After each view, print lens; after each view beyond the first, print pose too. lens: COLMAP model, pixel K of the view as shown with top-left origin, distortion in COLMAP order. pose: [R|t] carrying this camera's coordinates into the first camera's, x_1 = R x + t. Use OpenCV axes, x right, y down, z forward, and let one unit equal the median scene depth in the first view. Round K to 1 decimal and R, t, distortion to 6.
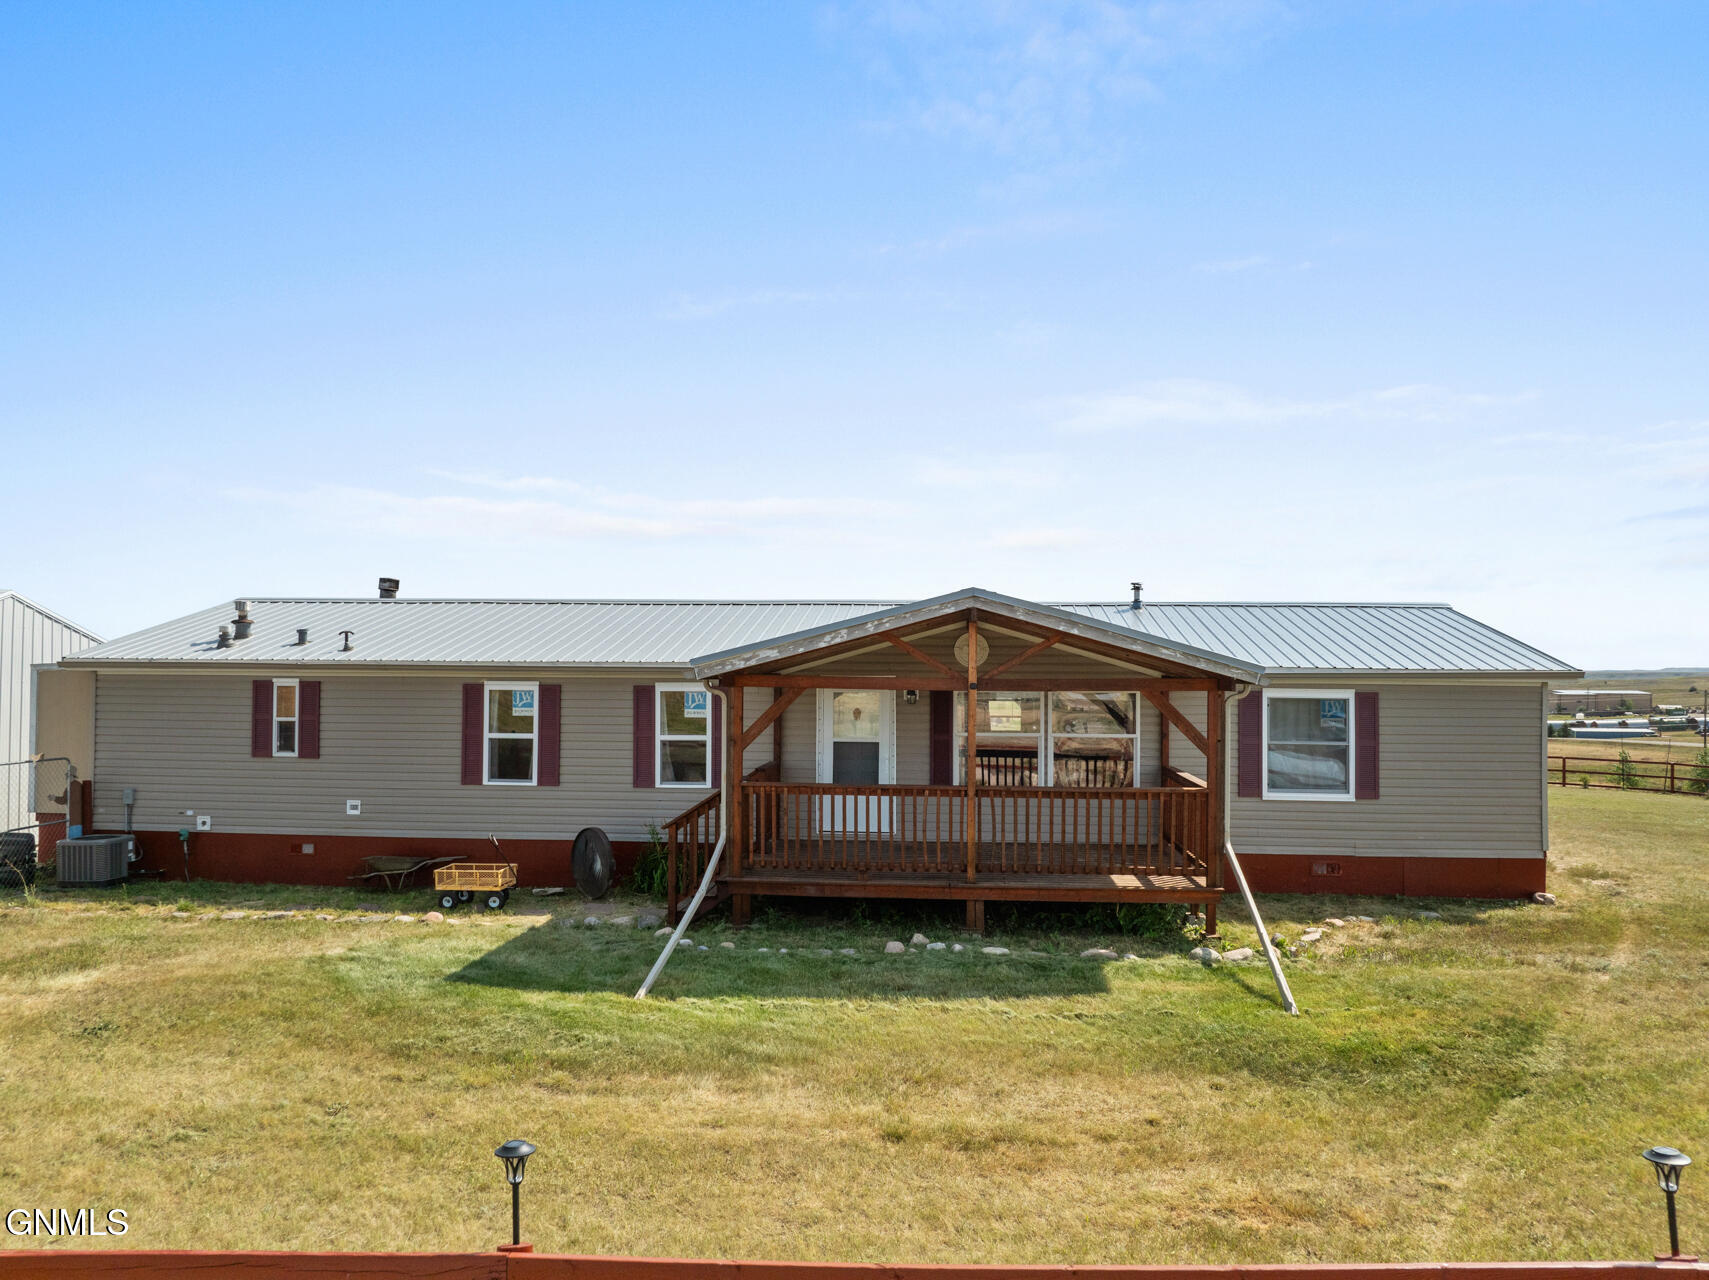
lens RADIAL K [[1201.4, 0, 854.5], [0, 1201.4, 640.0], [0, 0, 1]] dist [-0.037504, 0.003144]
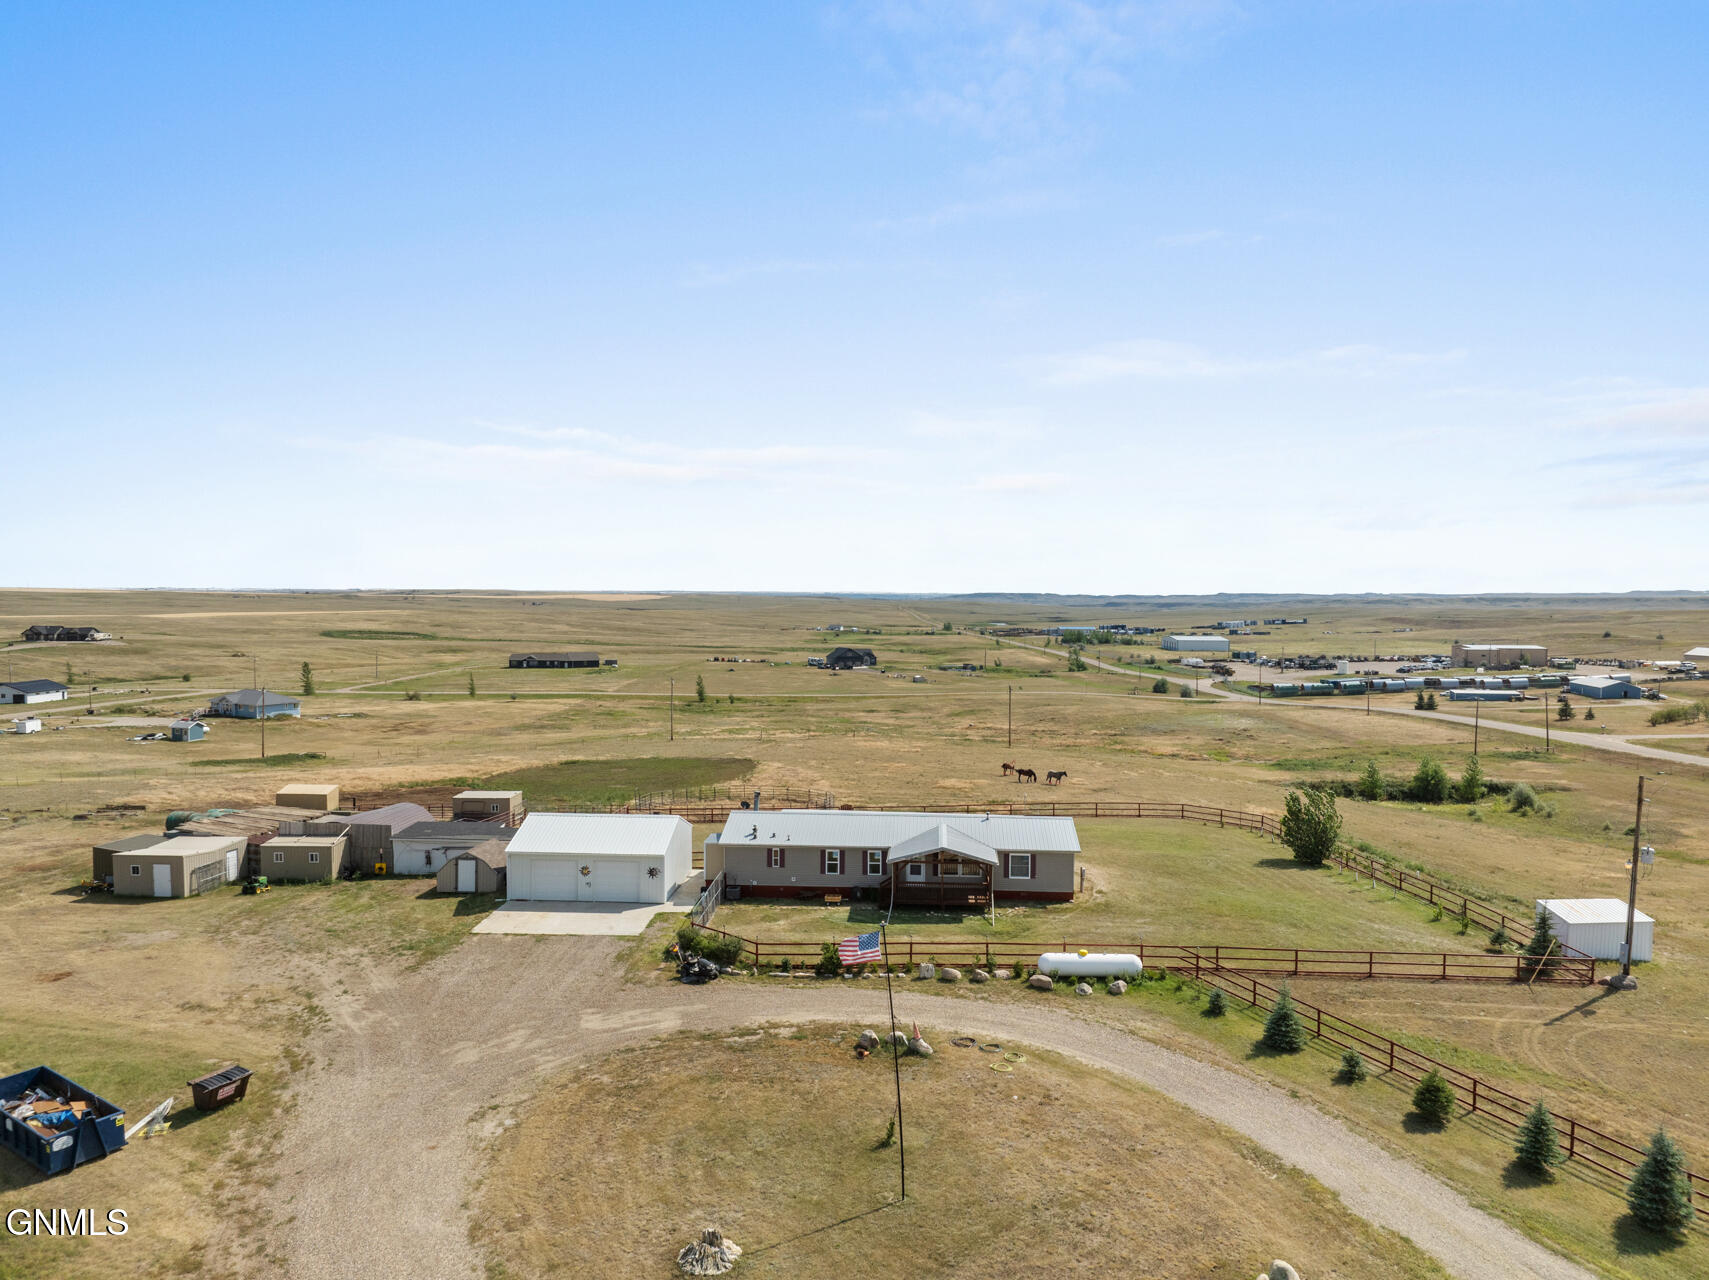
lens RADIAL K [[1201.4, 0, 854.5], [0, 1201.4, 640.0], [0, 0, 1]] dist [-0.037504, 0.003144]
pose [[0.999831, -0.002096, 0.018290, -0.292891], [0.000886, 0.997825, 0.065916, -0.995819], [-0.018388, -0.065889, 0.997658, -3.208438]]
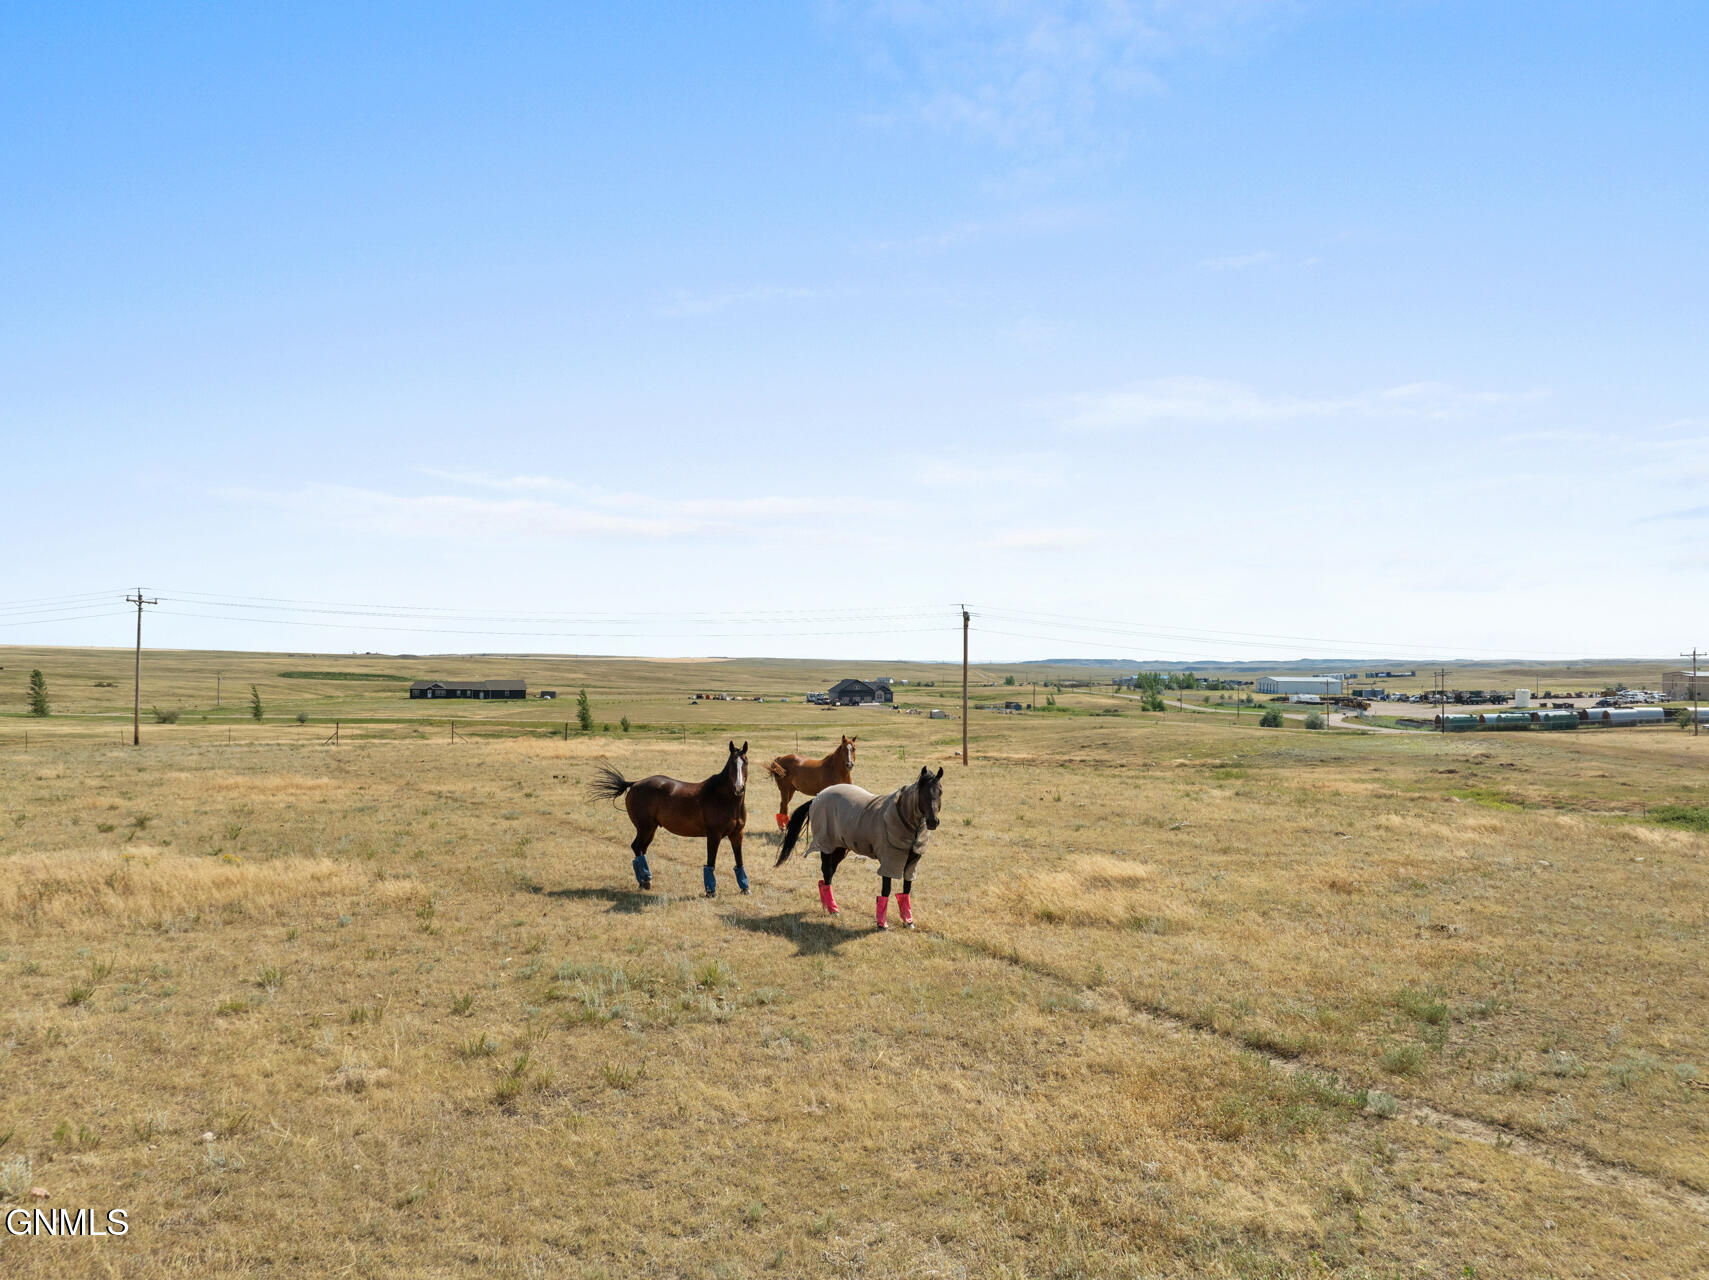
lens RADIAL K [[1201.4, 0, 854.5], [0, 1201.4, 640.0], [0, 0, 1]] dist [-0.037504, 0.003144]
pose [[0.999057, -0.000824, -0.043404, 1.244574], [0.001238, 0.999954, 0.009522, 0.319963], [0.043394, -0.009567, 0.999012, 4.010043]]
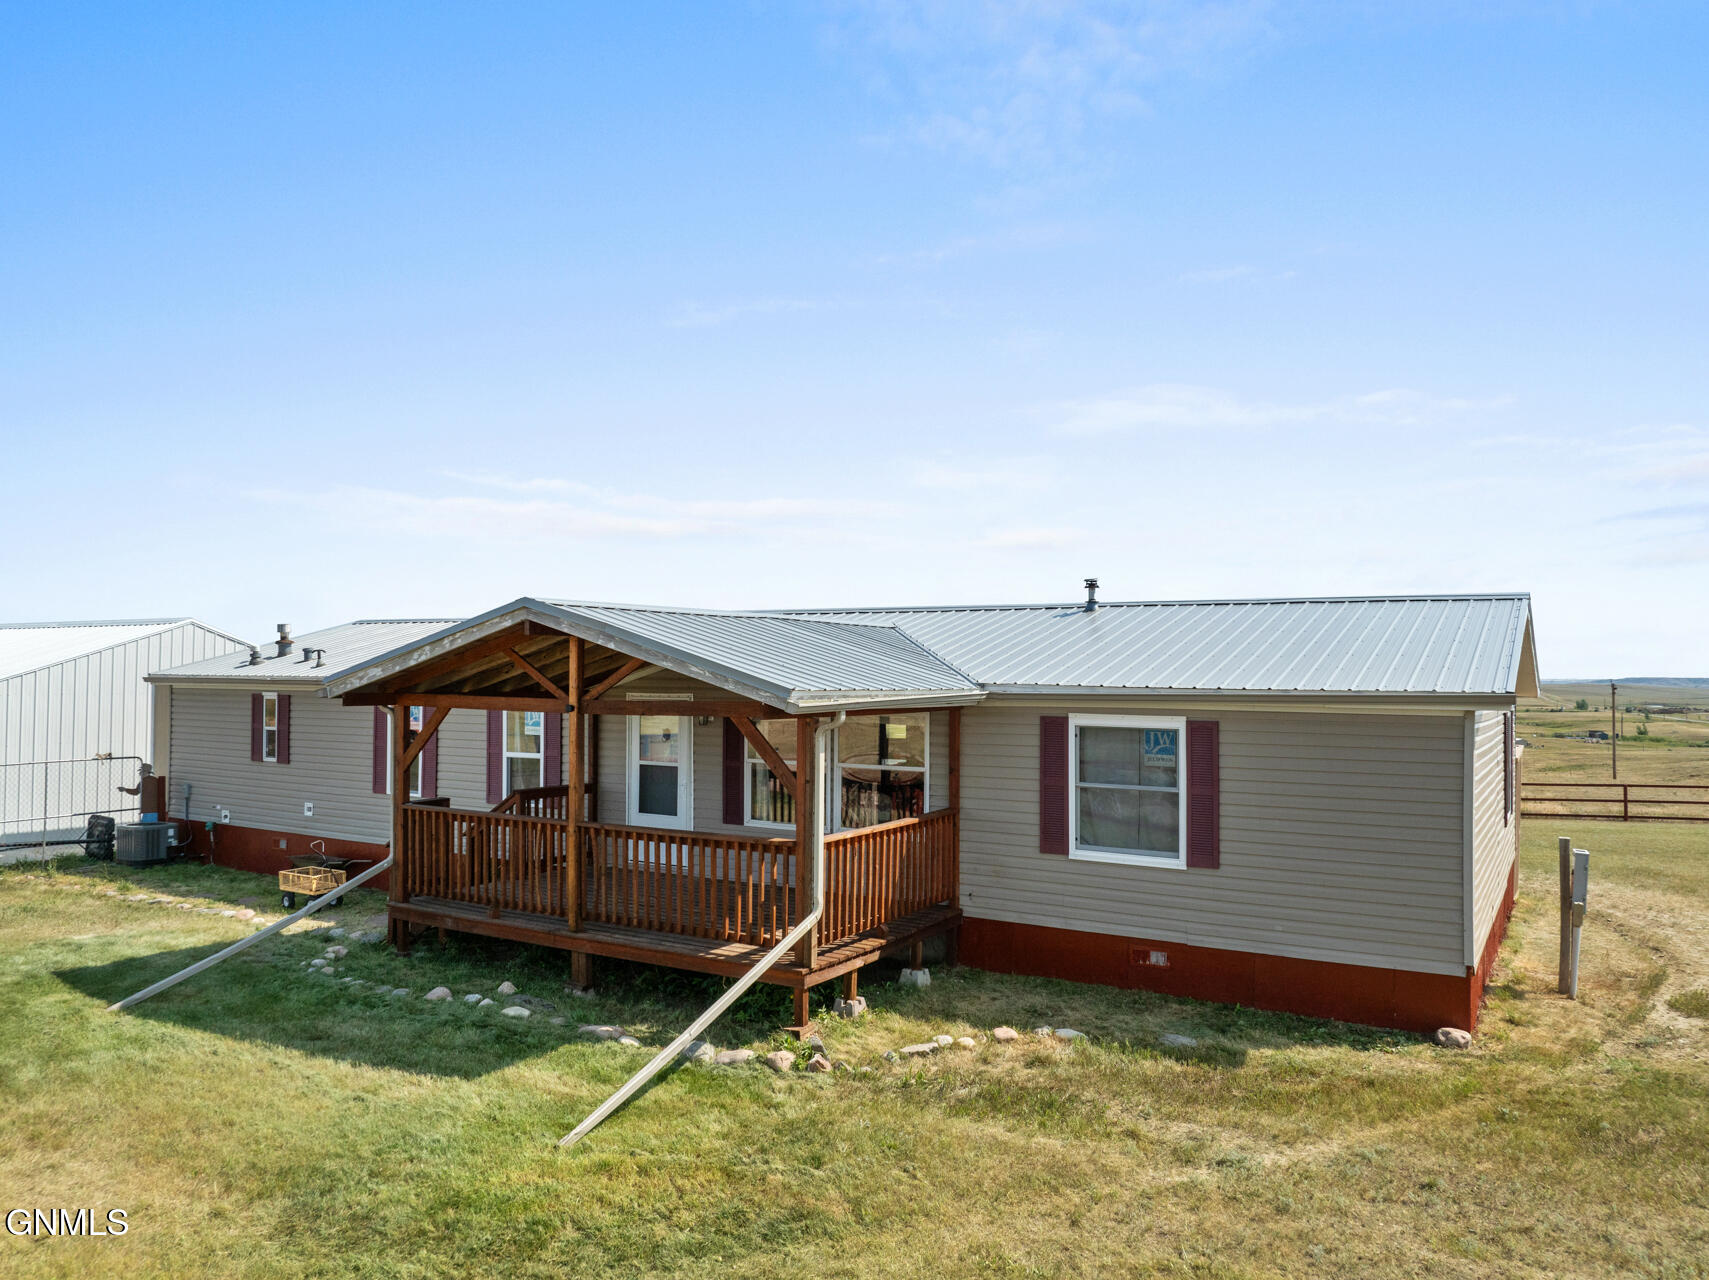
lens RADIAL K [[1201.4, 0, 854.5], [0, 1201.4, 640.0], [0, 0, 1]] dist [-0.037504, 0.003144]
pose [[0.895872, -0.013796, -0.444097, 0.546181], [0.011172, 0.999901, -0.008524, -0.001607], [0.444171, 0.002675, 0.895938, 0.243820]]
